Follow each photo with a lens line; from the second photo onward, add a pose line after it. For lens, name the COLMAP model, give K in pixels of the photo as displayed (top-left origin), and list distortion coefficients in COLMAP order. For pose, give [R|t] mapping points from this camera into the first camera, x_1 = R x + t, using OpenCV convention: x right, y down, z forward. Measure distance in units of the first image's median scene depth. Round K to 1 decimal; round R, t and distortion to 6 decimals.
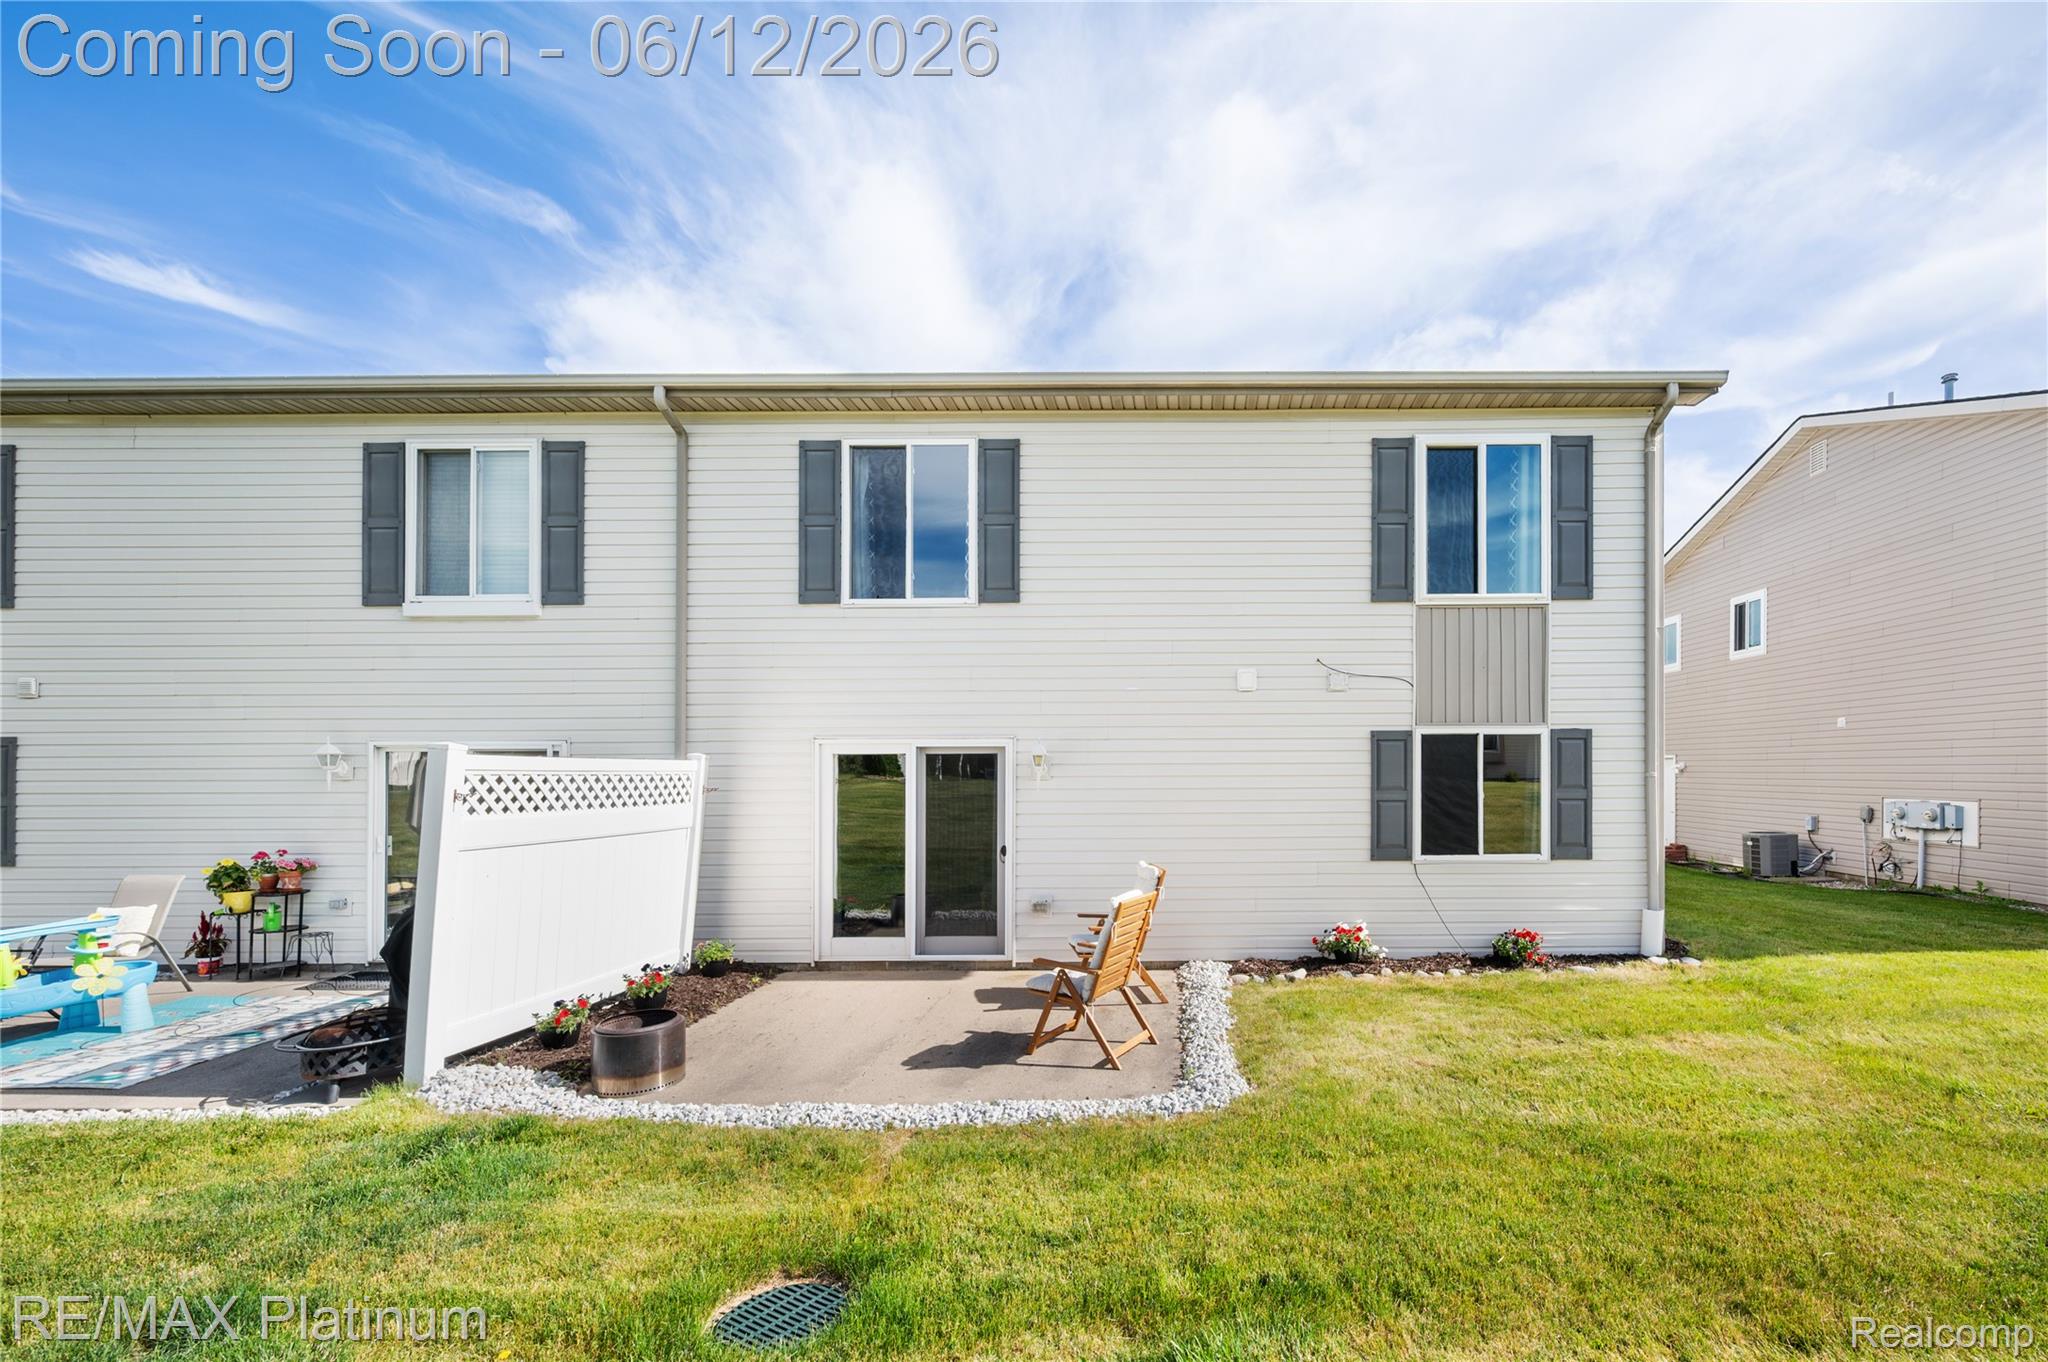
lens RADIAL K [[895.7, 0, 1024.8], [0, 895.7, 762.6], [0, 0, 1]] dist [-0.002221, -0.000499]
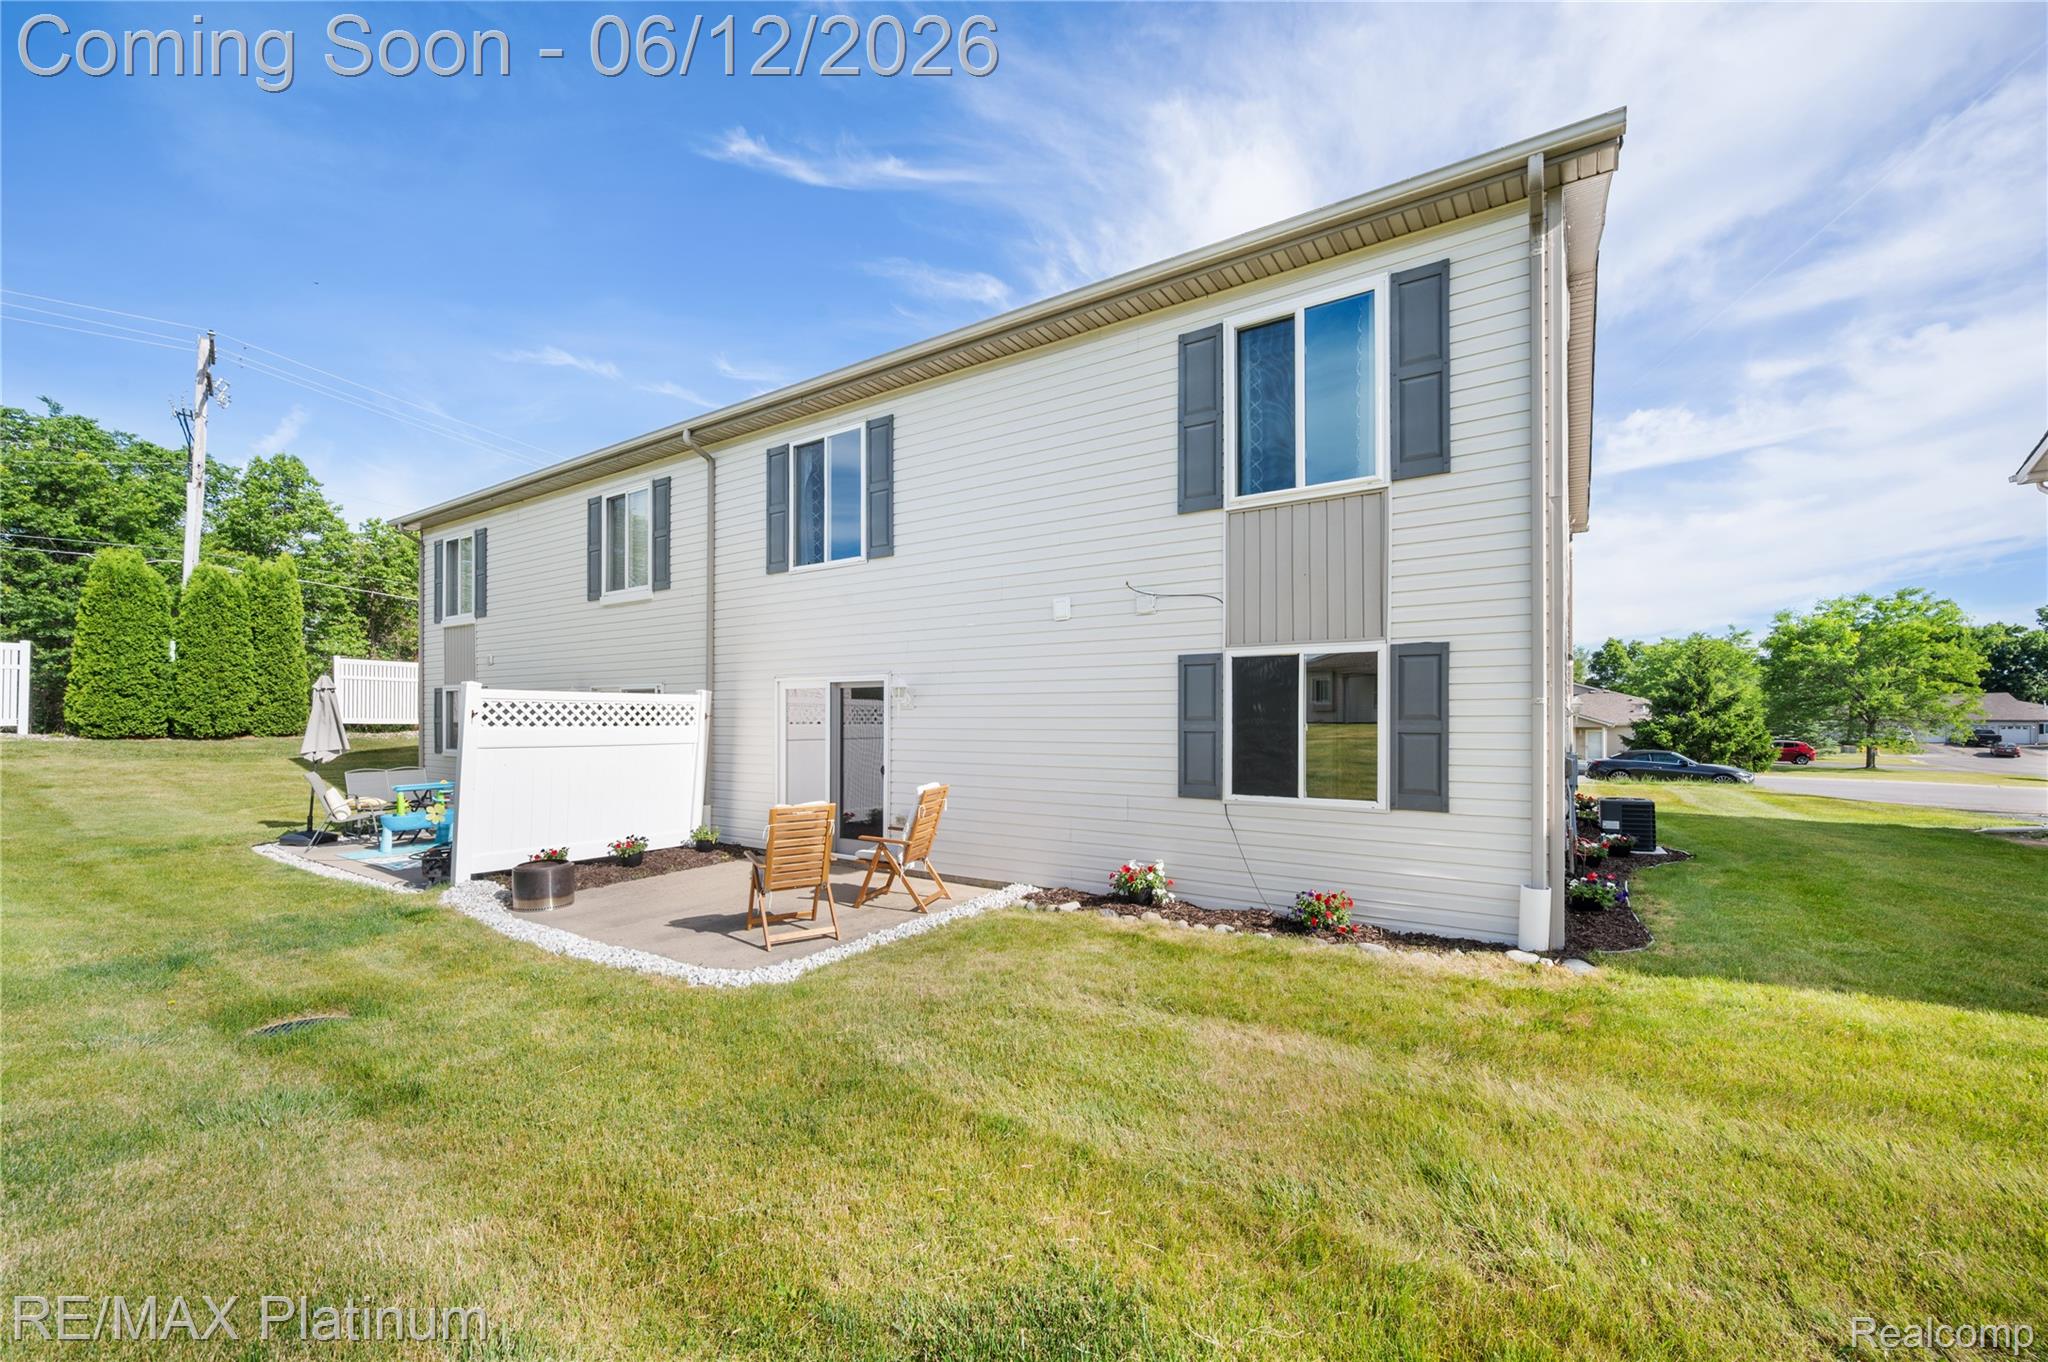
lens RADIAL K [[802.9, 0, 1018.0], [0, 802.9, 711.1], [0, 0, 1]] dist [-0.002839, 0.000016]
pose [[0.836062, 0.000496, -0.548635, 0.700430], [-0.001009, 0.999999, -0.000634, 0.022132], [0.548635, 0.001084, 0.836062, 0.224221]]
